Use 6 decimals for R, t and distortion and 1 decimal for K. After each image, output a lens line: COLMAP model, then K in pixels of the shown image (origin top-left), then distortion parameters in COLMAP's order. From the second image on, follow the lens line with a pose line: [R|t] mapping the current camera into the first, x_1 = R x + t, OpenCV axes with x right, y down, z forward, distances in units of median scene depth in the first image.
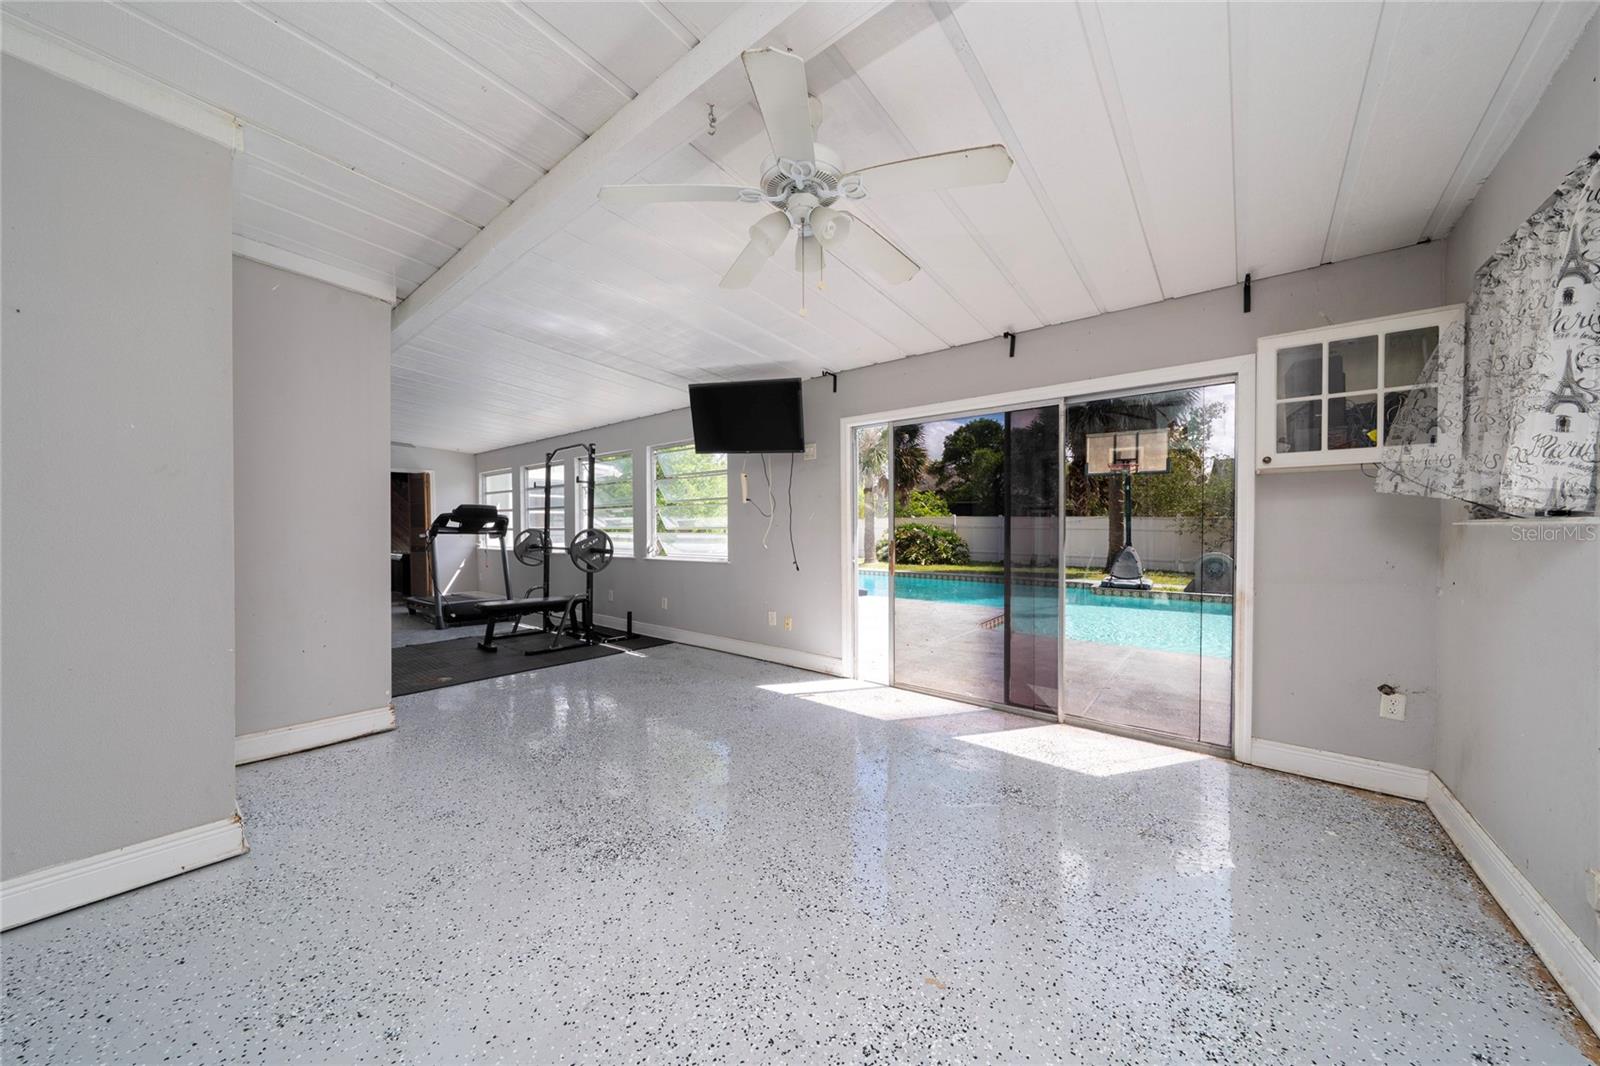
lens RADIAL K [[547.5, 0, 799.7], [0, 547.5, 524.9], [0, 0, 1]] dist [-0.005610, 0.000117]
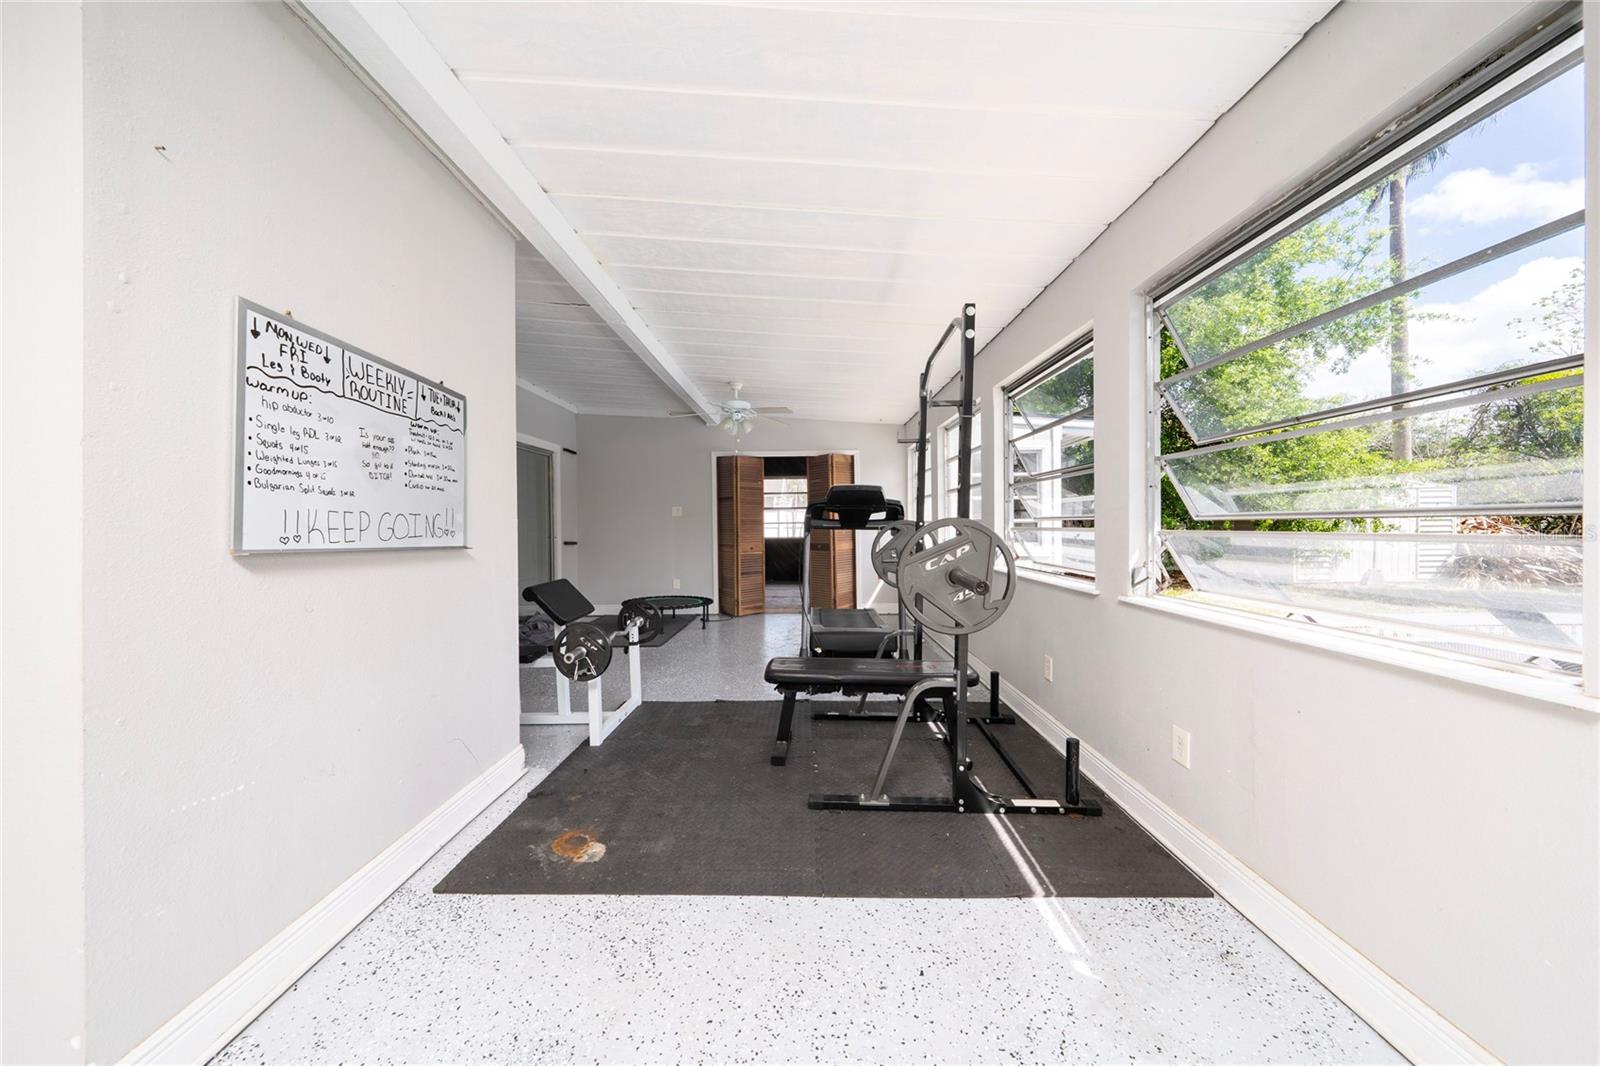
lens RADIAL K [[547.5, 0, 799.7], [0, 547.5, 524.9], [0, 0, 1]] dist [-0.005610, 0.000117]
pose [[0.632035, 0.000388, -0.774940, -0.132090], [0.007497, 0.999950, 0.006615, 0.006851], [0.774904, -0.009990, 0.632000, 0.581012]]
